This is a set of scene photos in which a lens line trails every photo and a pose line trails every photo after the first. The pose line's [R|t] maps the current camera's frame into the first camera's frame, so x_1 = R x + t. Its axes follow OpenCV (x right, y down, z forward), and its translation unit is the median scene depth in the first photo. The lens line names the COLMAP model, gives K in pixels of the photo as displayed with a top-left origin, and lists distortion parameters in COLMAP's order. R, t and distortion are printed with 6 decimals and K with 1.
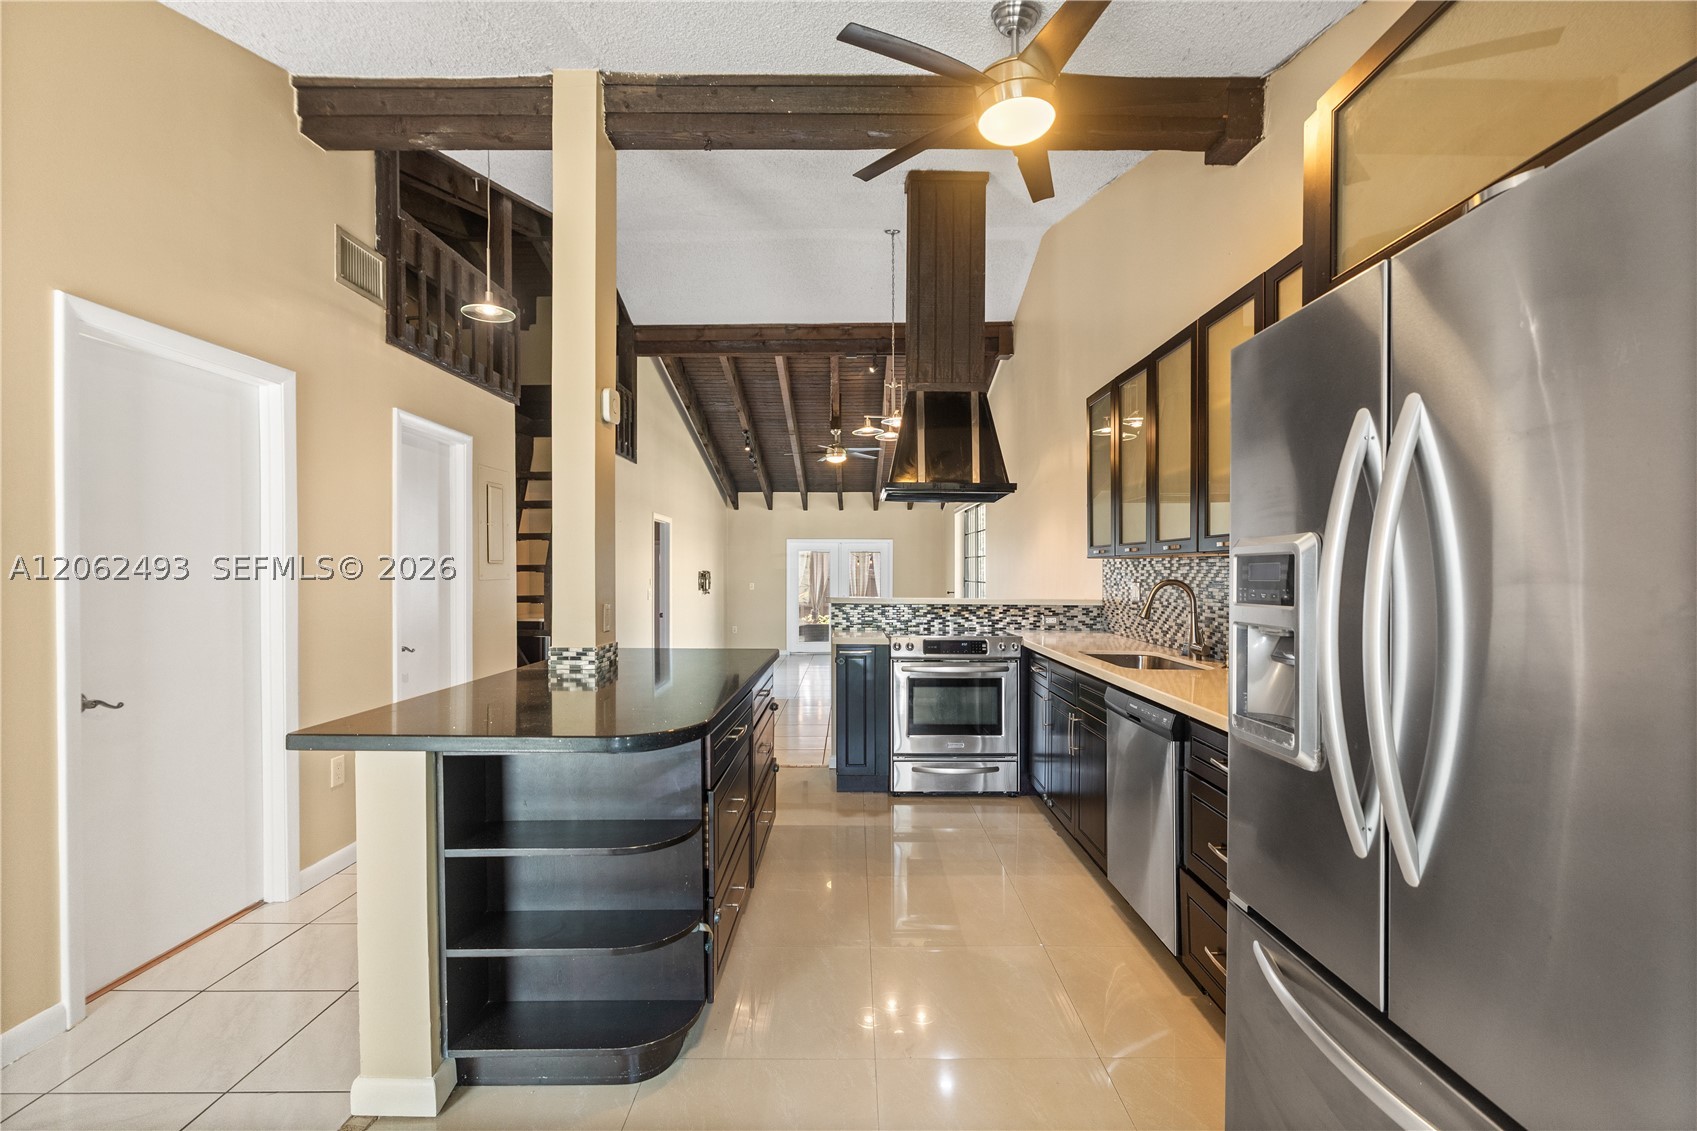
lens RADIAL K [[773.0, 0, 849.2], [0, 773.0, 567.4], [0, 0, 1]] dist [-0.007147, 0.001544]
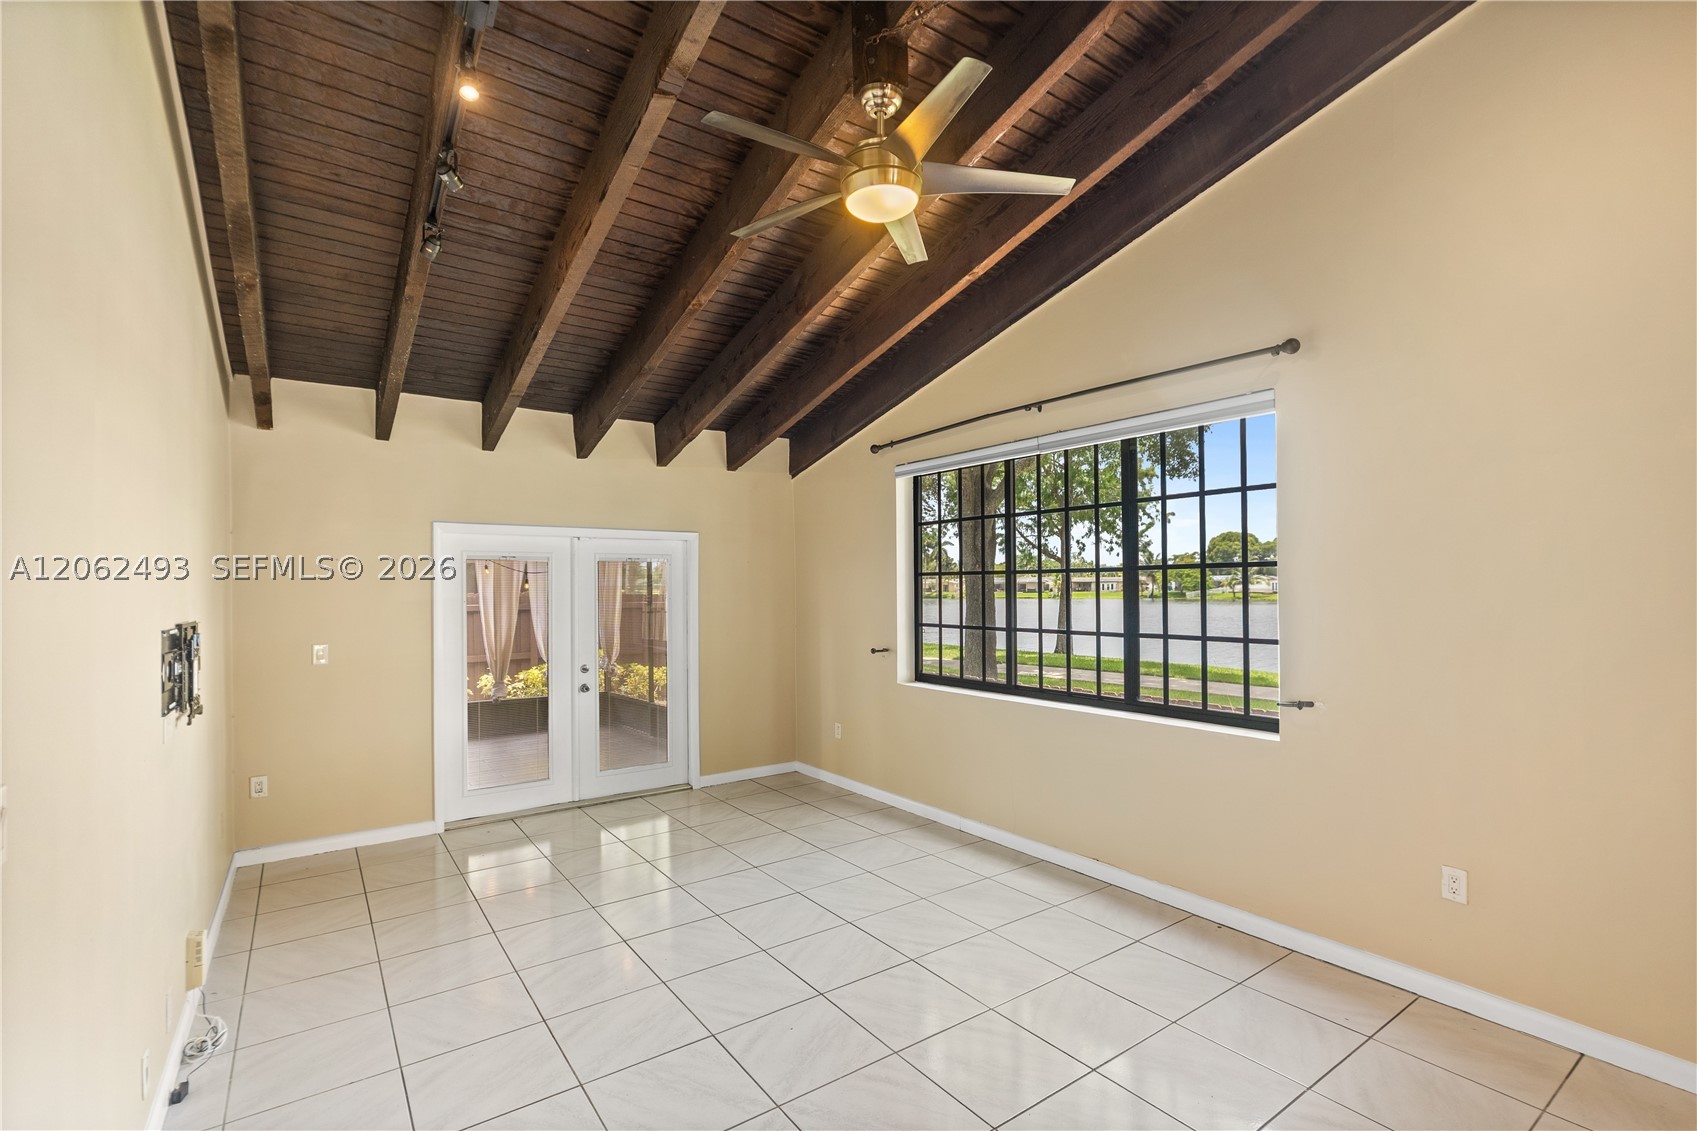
lens RADIAL K [[773.0, 0, 858.2], [0, 773.0, 582.3], [0, 0, 1]] dist [-0.007147, 0.001544]
pose [[0.812721, -0.003766, 0.582641, -0.131279], [0.005901, 0.999981, -0.001768, -0.005968], [-0.582623, 0.004875, 0.812728, 0.576376]]
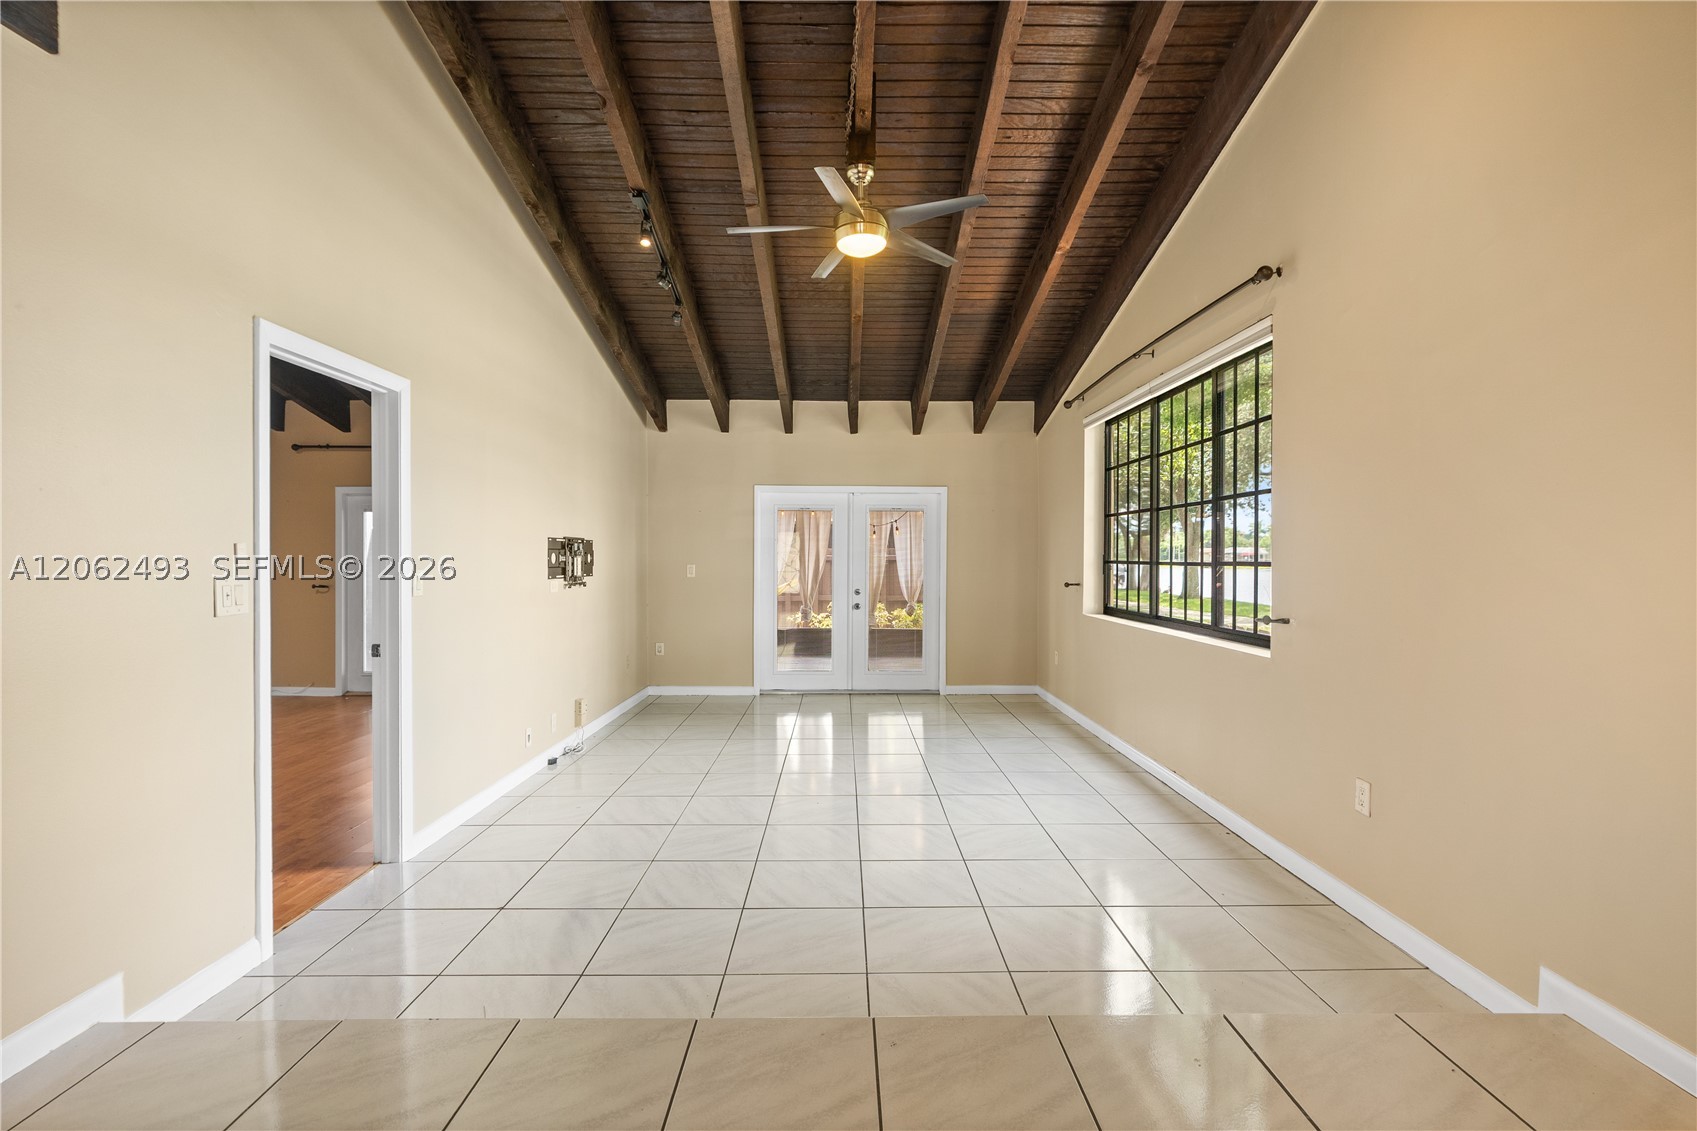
lens RADIAL K [[773.0, 0, 846.9], [0, 773.0, 559.4], [0, 0, 1]] dist [-0.007147, 0.001544]
pose [[0.999955, 0.001918, 0.009338, -0.020295], [-0.002005, 0.999955, 0.009296, 0.010694], [-0.009319, -0.009314, 0.999913, 0.446223]]
